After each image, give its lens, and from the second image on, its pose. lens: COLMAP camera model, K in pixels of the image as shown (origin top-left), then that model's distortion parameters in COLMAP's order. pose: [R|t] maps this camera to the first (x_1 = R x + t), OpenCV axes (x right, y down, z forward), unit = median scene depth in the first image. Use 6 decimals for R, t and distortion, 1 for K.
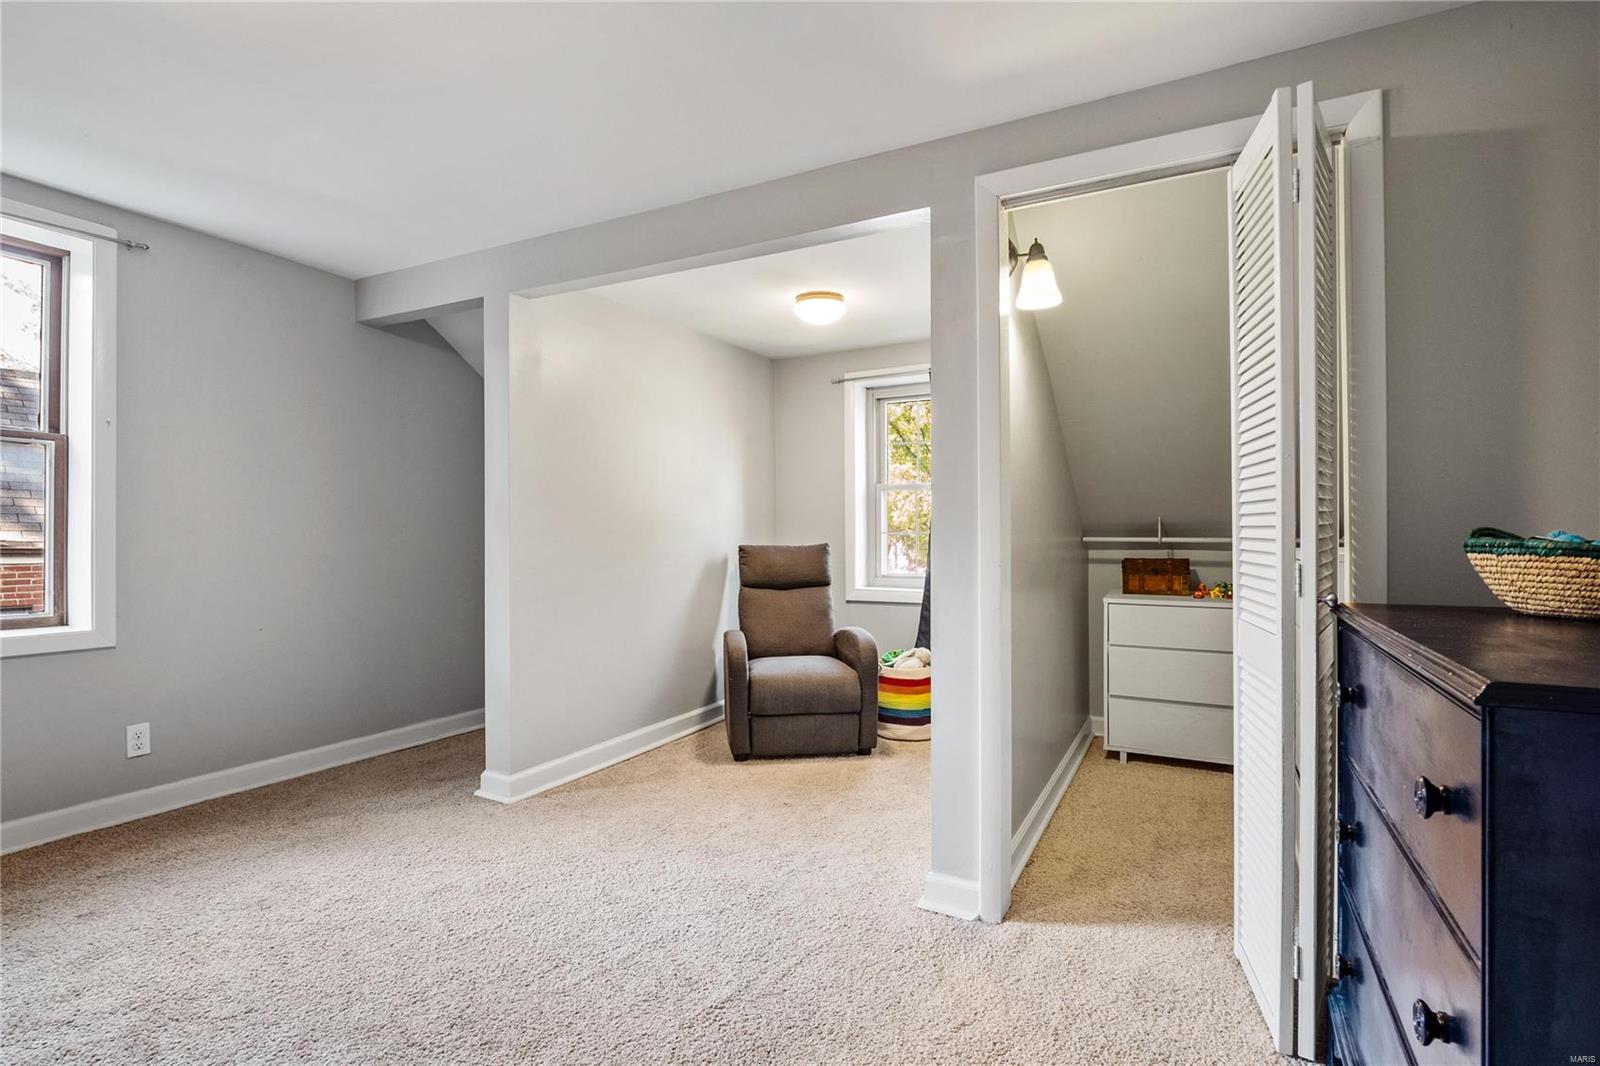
lens RADIAL K [[765.2, 0, 826.3], [0, 765.2, 531.2], [0, 0, 1]] dist [-0.000148, -0.024498]
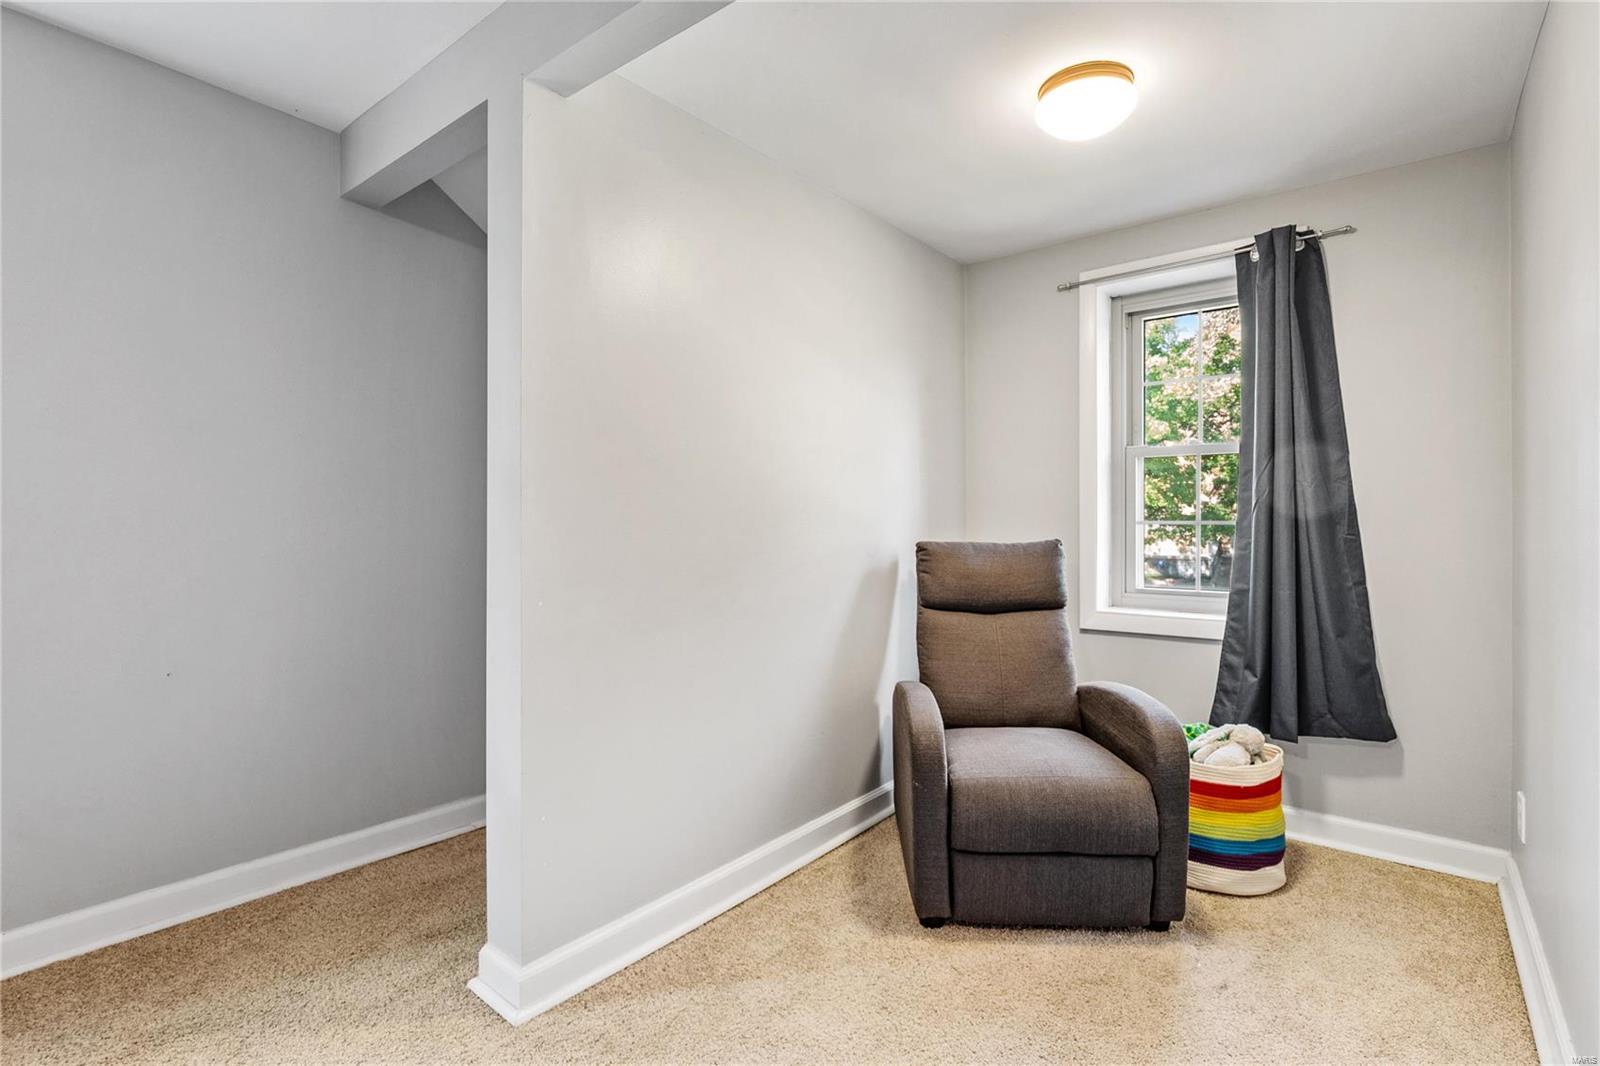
lens RADIAL K [[765.2, 0, 826.3], [0, 765.2, 531.2], [0, 0, 1]] dist [-0.000148, -0.024498]
pose [[0.983384, 0.004422, -0.181482, -0.080929], [-0.002020, 0.999908, 0.013417, 0.001236], [0.181525, -0.012828, 0.983303, 0.401810]]
